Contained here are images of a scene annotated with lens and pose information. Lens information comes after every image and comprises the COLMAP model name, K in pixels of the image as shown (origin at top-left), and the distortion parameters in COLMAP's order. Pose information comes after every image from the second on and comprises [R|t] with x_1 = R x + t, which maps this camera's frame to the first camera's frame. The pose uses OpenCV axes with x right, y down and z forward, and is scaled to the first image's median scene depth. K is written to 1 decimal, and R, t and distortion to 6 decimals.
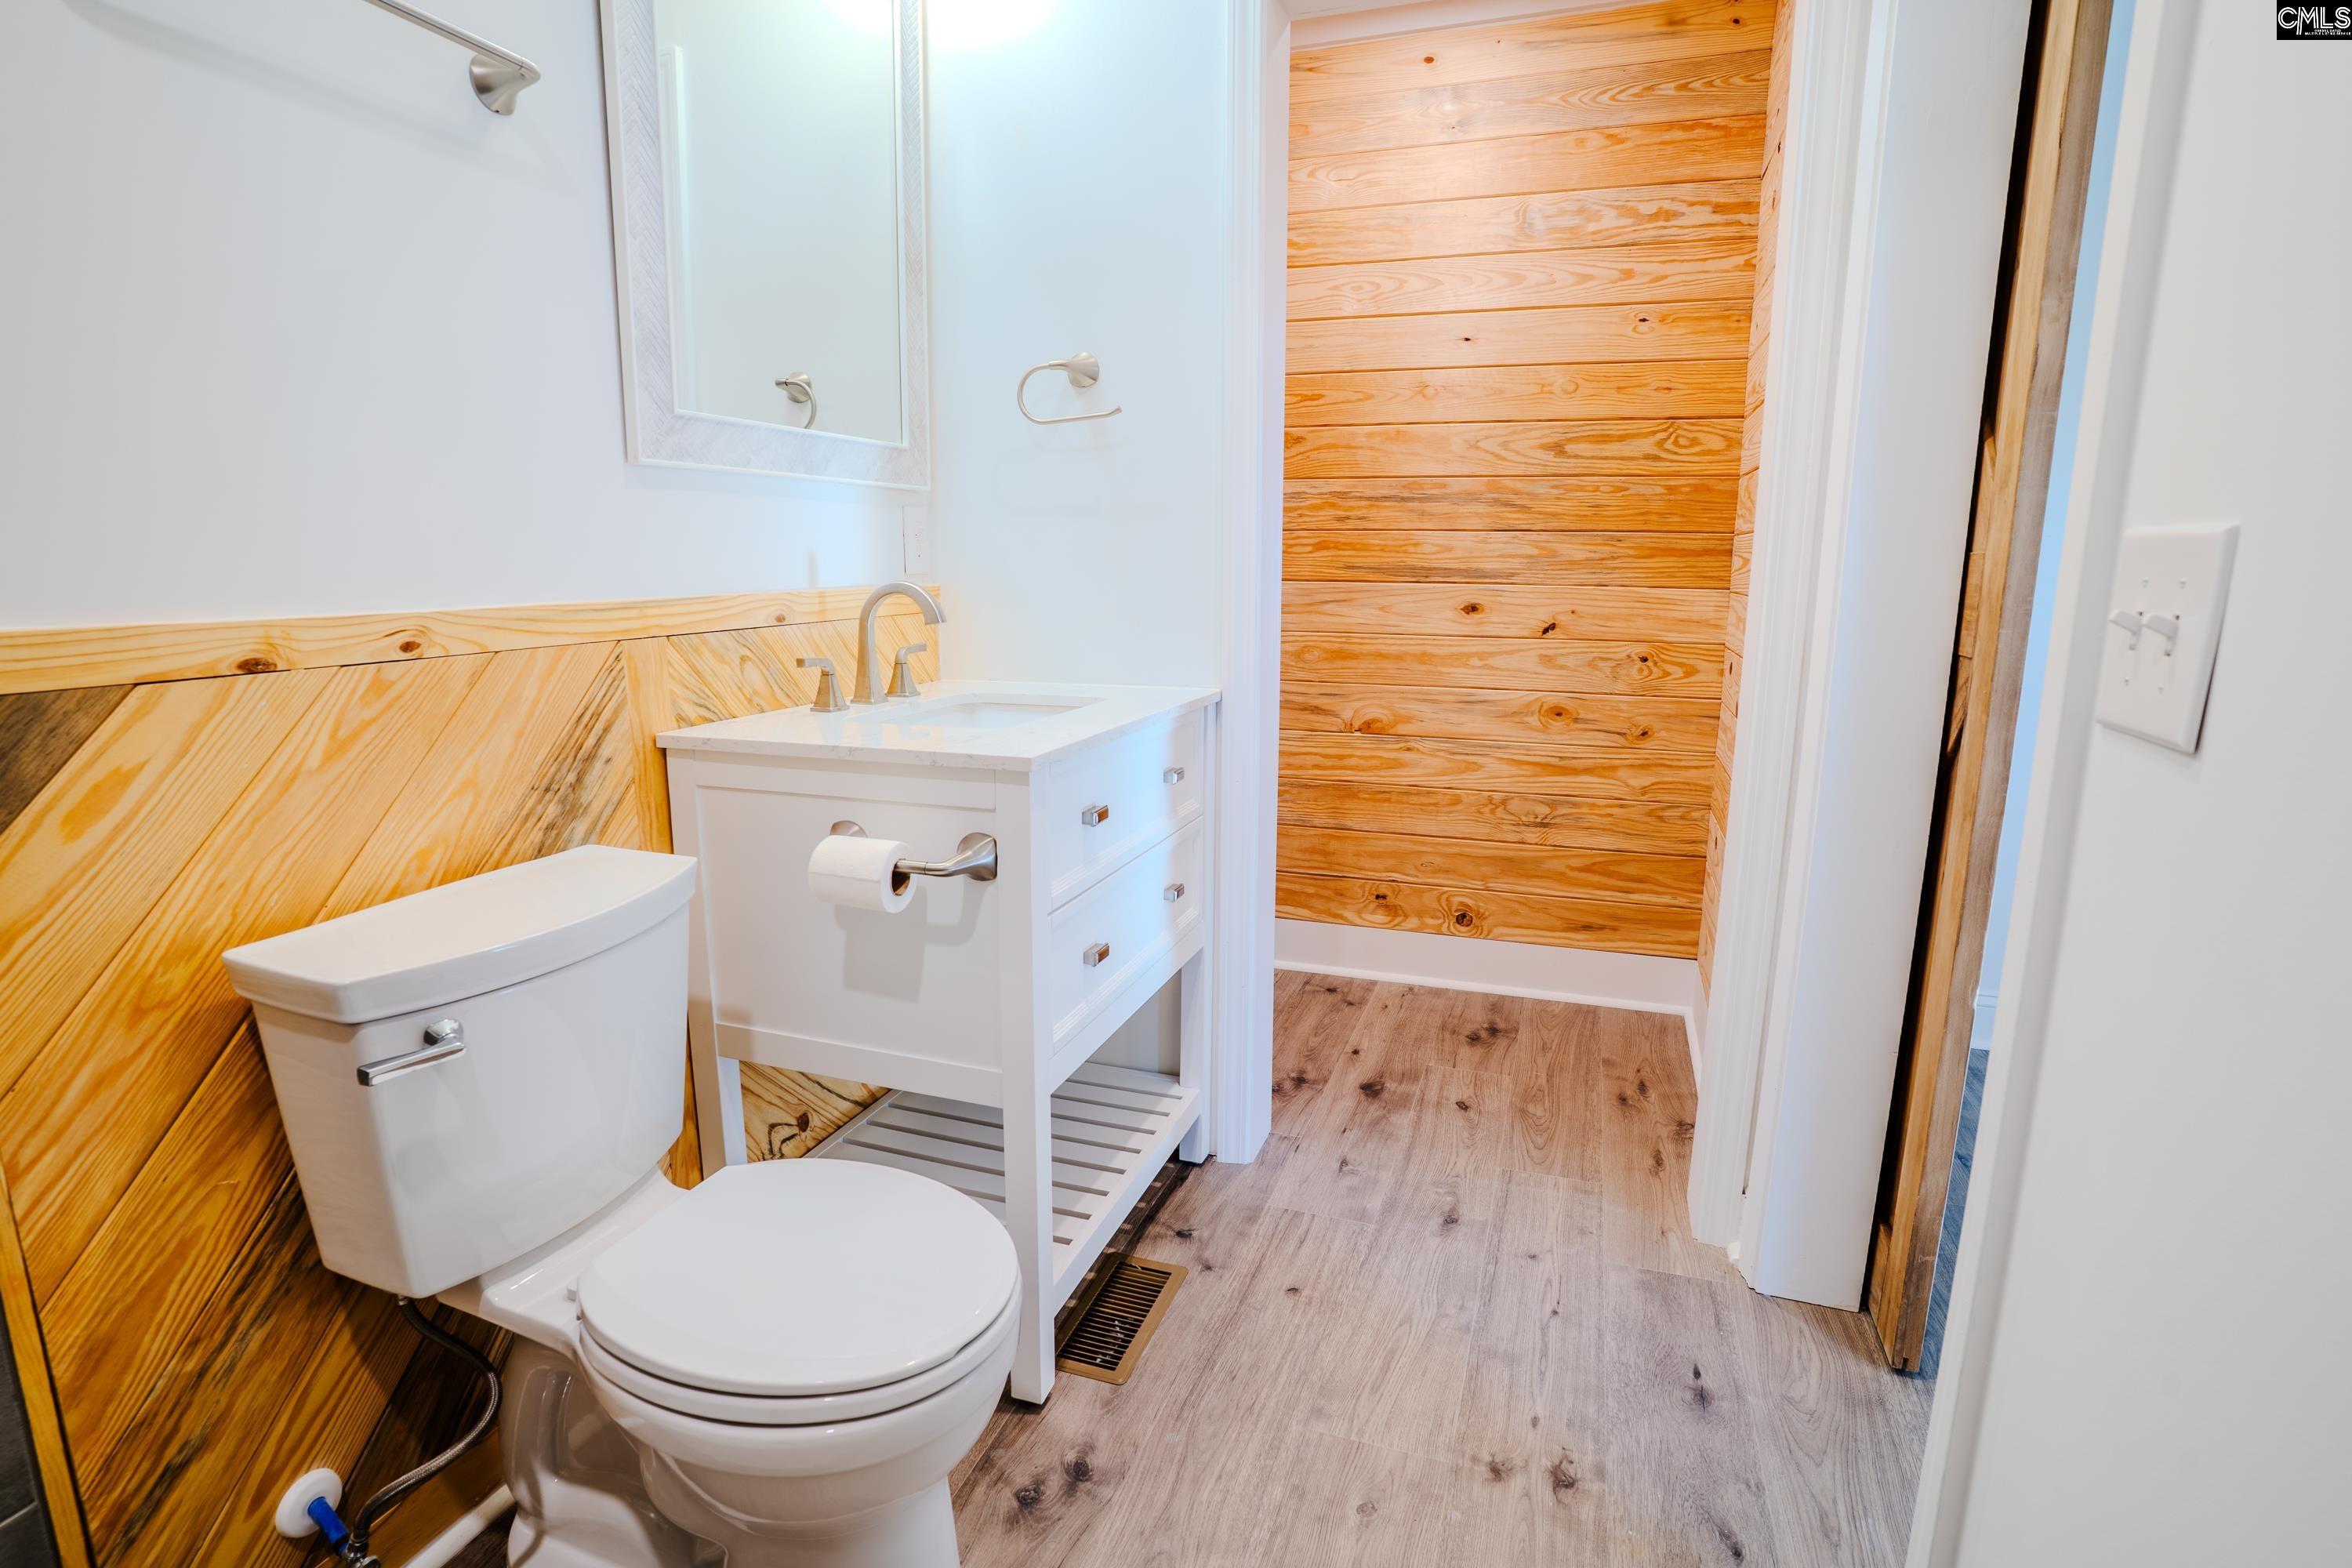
lens RADIAL K [[1164.8, 0, 1165.5], [0, 1164.8, 786.7], [0, 0, 1]] dist [-0.082463, 0.040984]
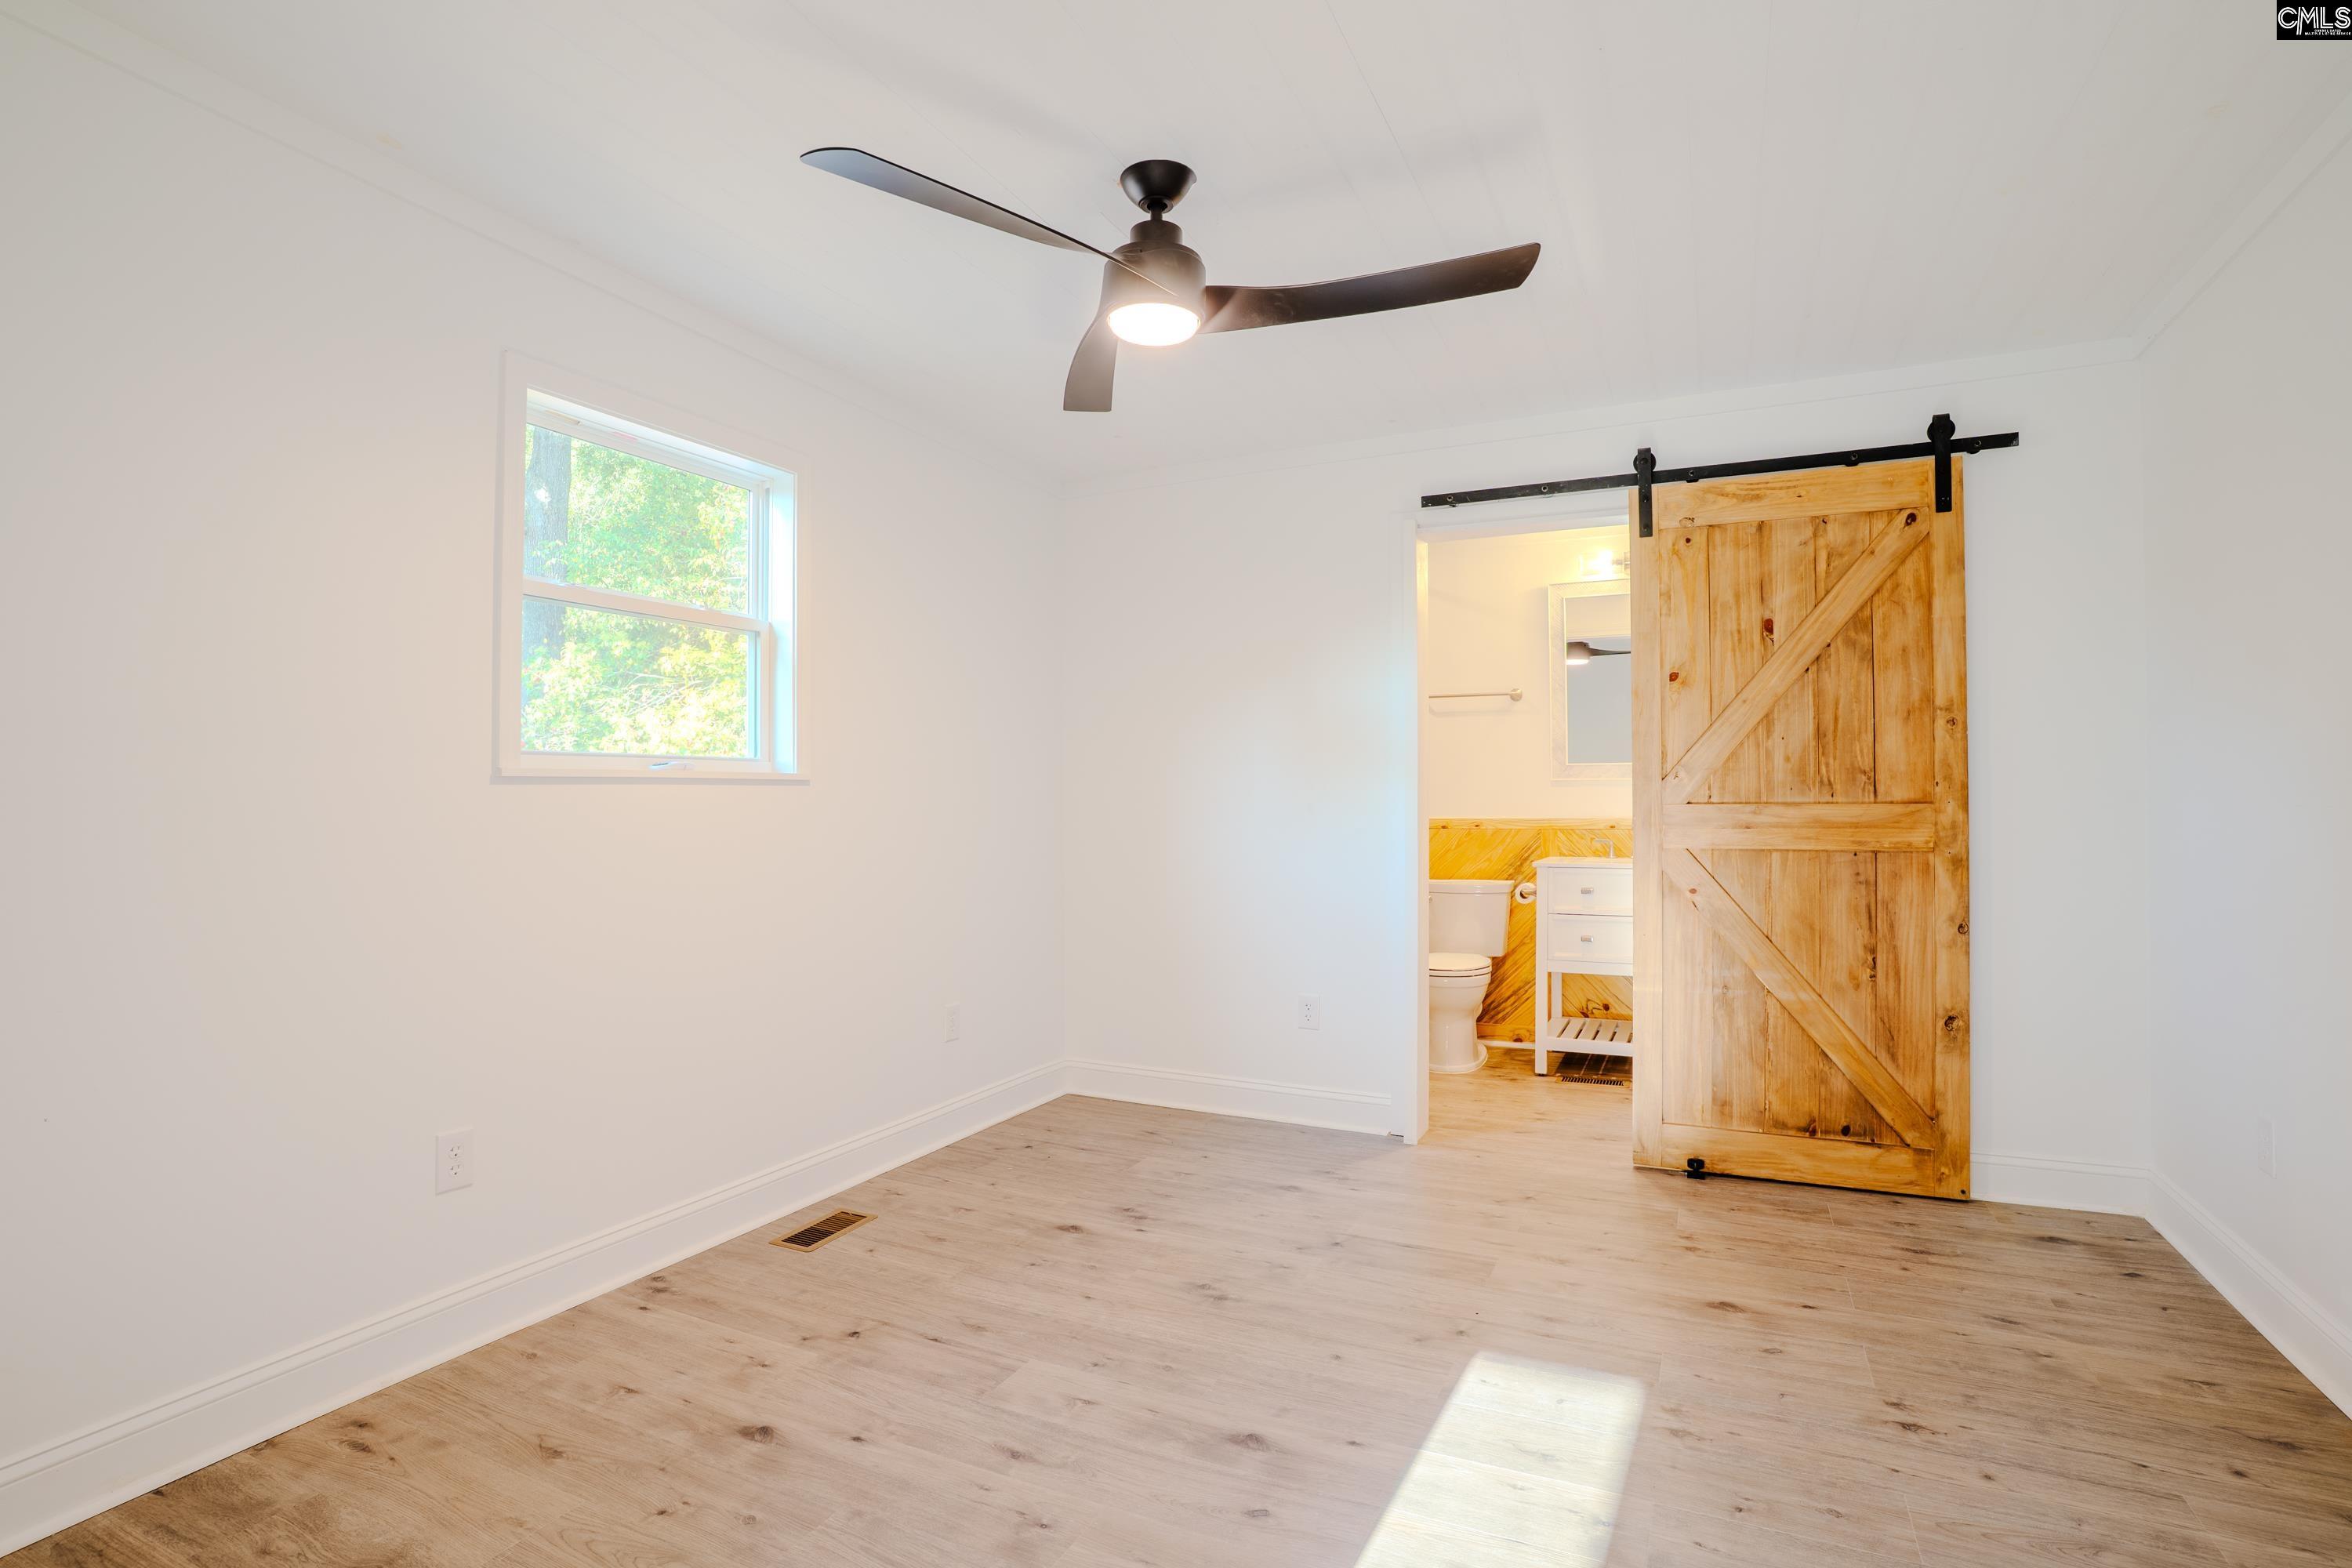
lens RADIAL K [[1164.8, 0, 1165.5], [0, 1164.8, 786.7], [0, 0, 1]] dist [-0.082463, 0.040984]
pose [[-0.101755, -0.012494, -0.994731, 2.517810], [-0.187615, 0.982219, 0.006855, -0.047278], [0.976958, 0.187324, -0.102290, 0.148884]]
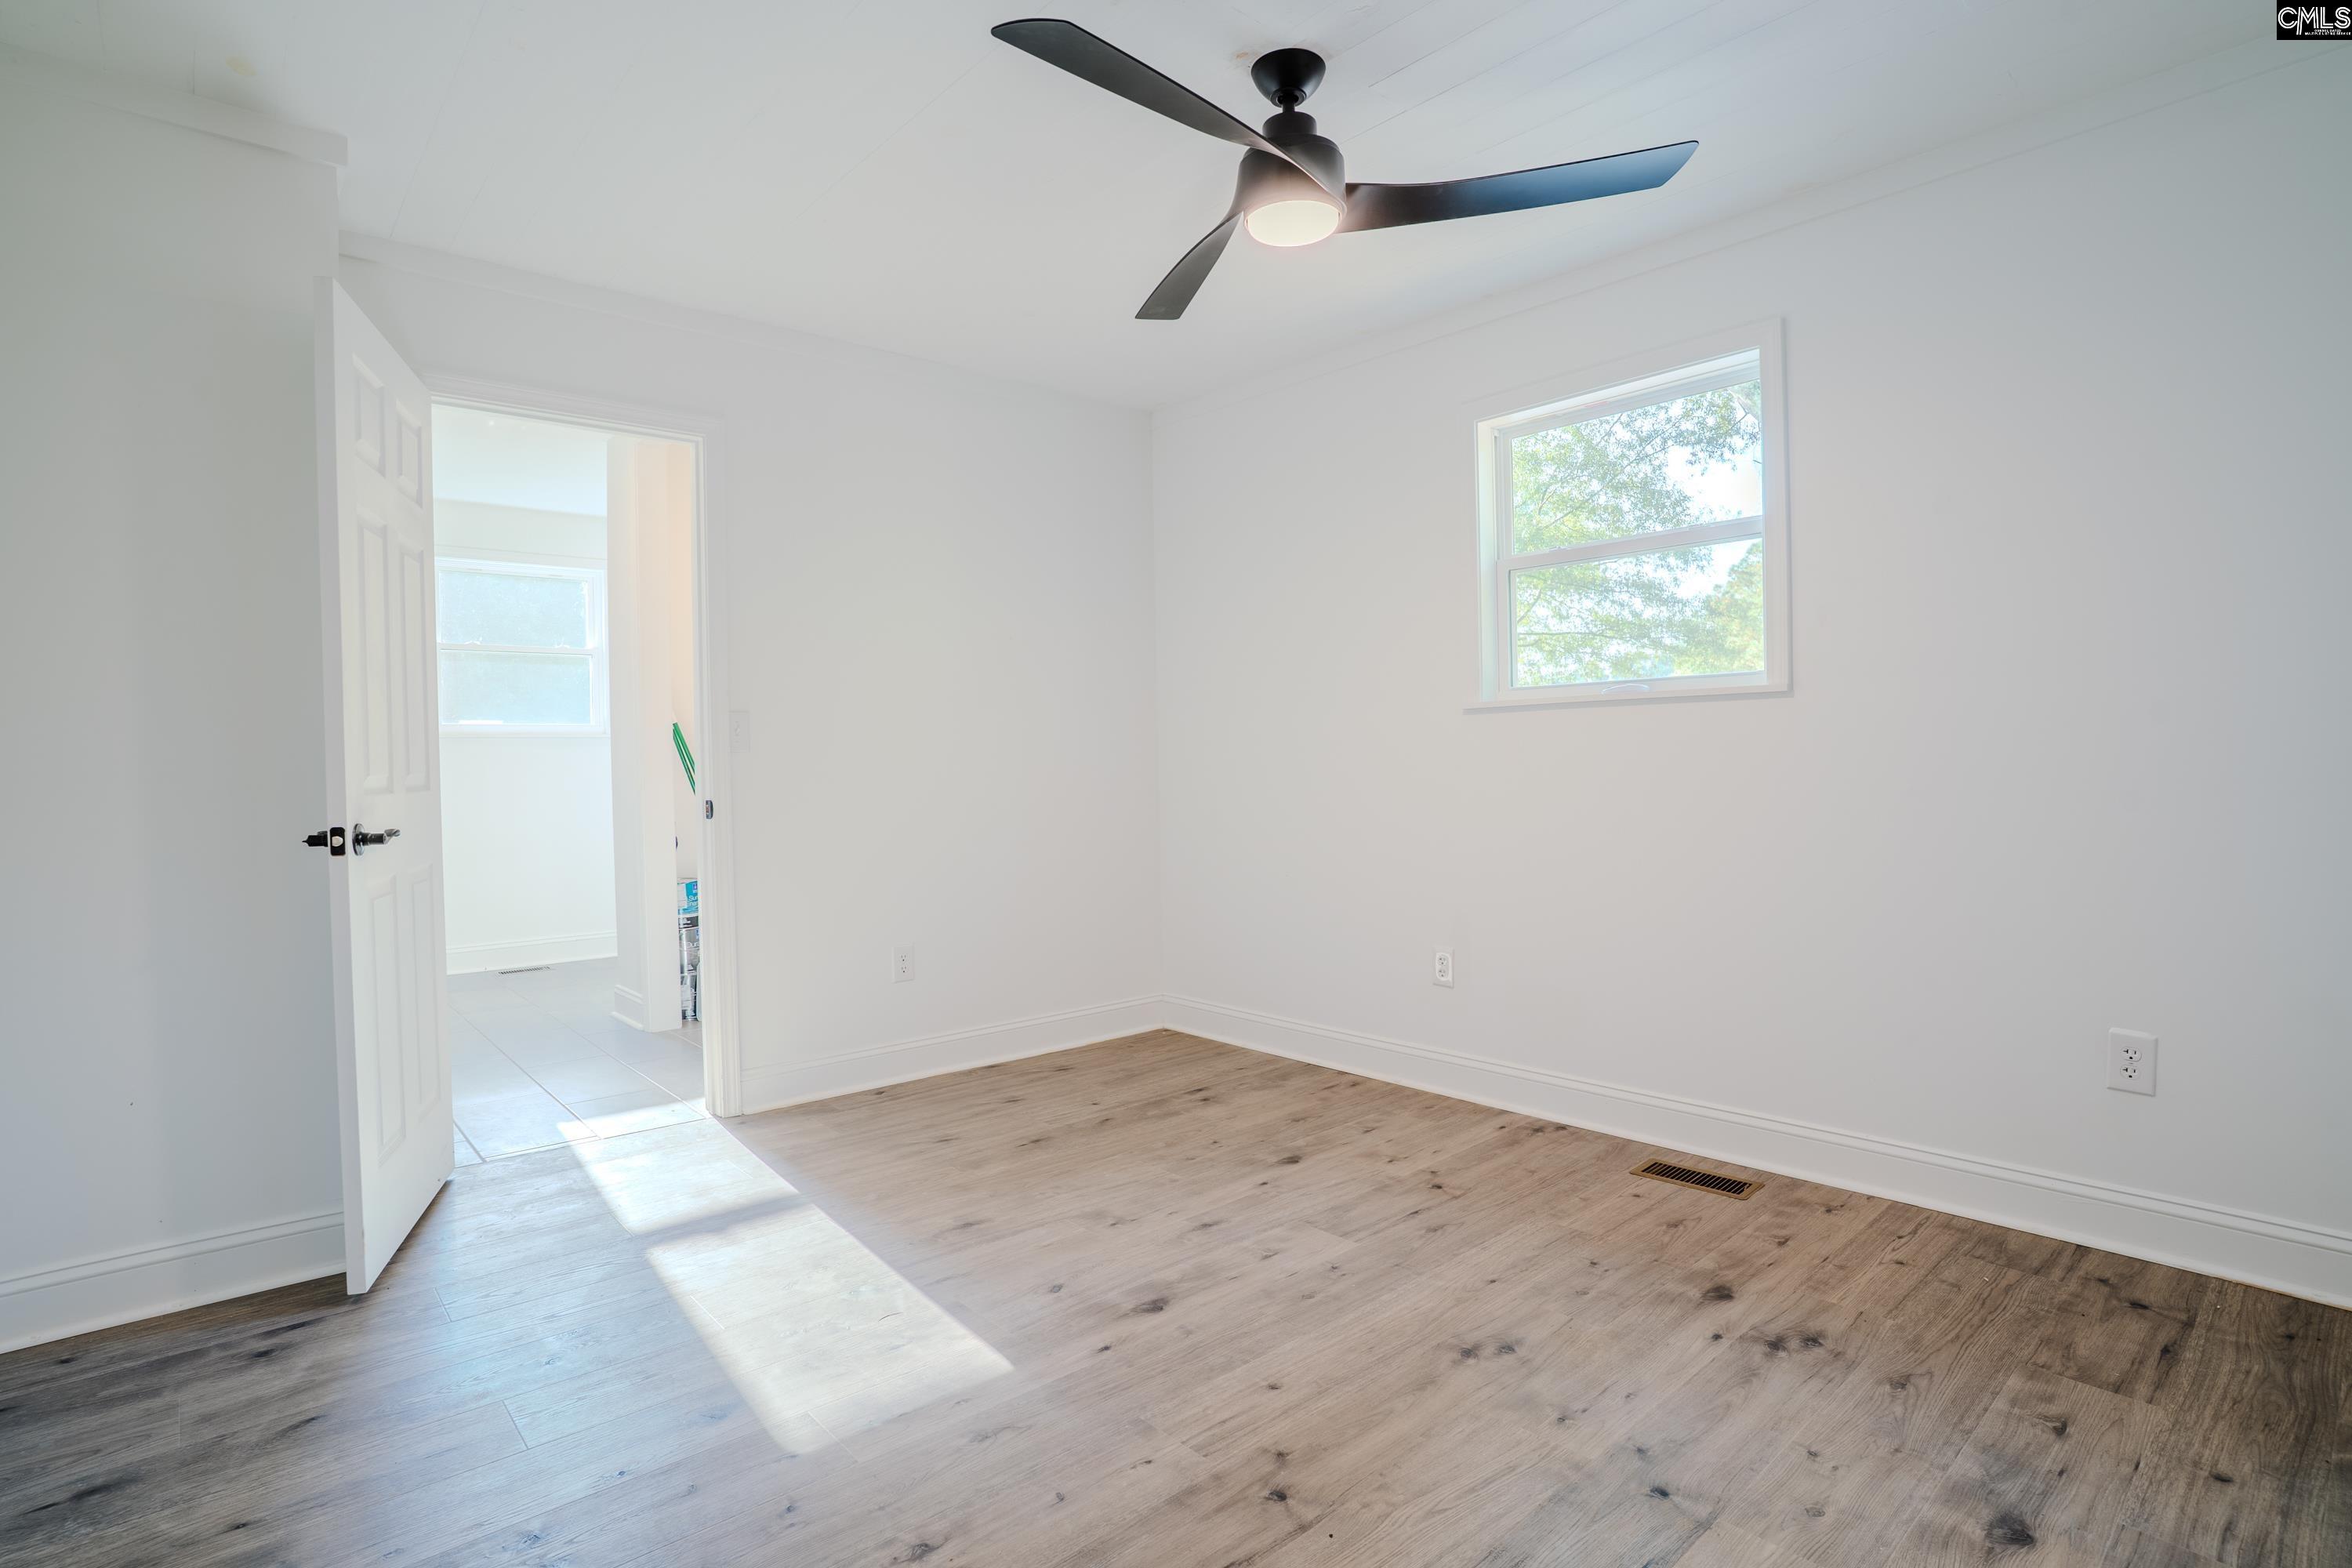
lens RADIAL K [[1164.8, 0, 1165.5], [0, 1164.8, 786.7], [0, 0, 1]] dist [-0.082463, 0.040984]
pose [[-0.875804, 0.003462, 0.482654, 0.847905], [0.107272, 0.976361, 0.187649, -0.189042], [-0.470595, 0.216119, -0.855473, 1.120435]]
